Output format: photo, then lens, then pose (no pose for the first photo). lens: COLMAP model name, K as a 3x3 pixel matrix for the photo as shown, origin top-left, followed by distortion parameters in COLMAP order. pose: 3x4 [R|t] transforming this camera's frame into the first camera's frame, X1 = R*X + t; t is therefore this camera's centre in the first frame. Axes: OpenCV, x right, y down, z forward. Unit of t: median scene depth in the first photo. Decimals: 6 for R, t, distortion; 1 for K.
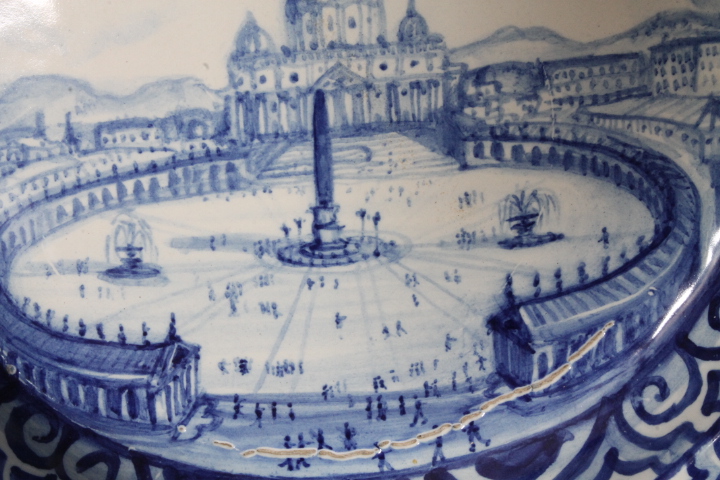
lens RADIAL K [[1694.7, 0, 369.1], [0, 1694.7, 225.3], [0, 0, 1]] dist [0.073388, 0.000000]
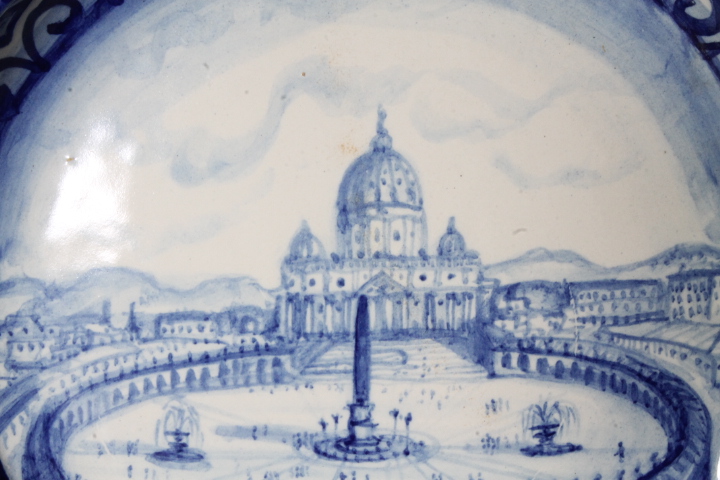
lens RADIAL K [[1694.7, 0, 365.3], [0, 1694.7, 224.1], [0, 0, 1]] dist [0.073388, 0.000000]
pose [[0.998024, 0.058497, -0.022929, -0.005467], [-0.061320, 0.986389, -0.152568, 0.040419], [0.013692, 0.153673, 0.988027, -0.083641]]
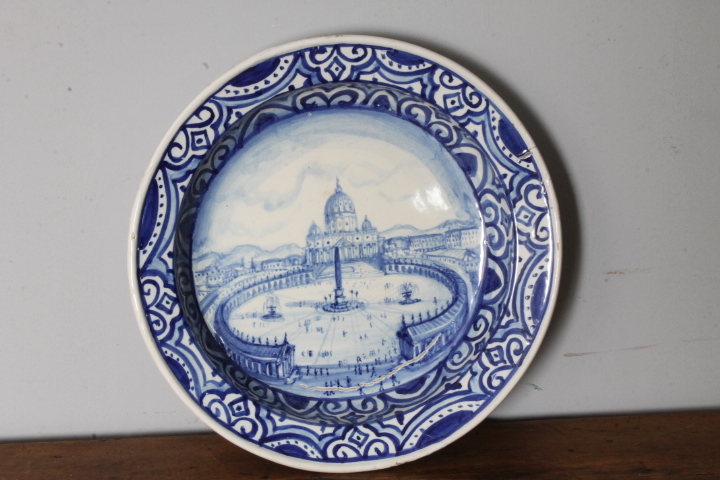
lens RADIAL K [[1521.6, 0, 366.7], [0, 1521.6, 222.2], [0, 0, 1]] dist [0.056014, 0.000000]
pose [[0.993202, -0.032912, 0.111652, -0.267295], [0.068229, 0.941743, -0.329339, 0.745301], [-0.094308, 0.334718, 0.937587, -1.490526]]
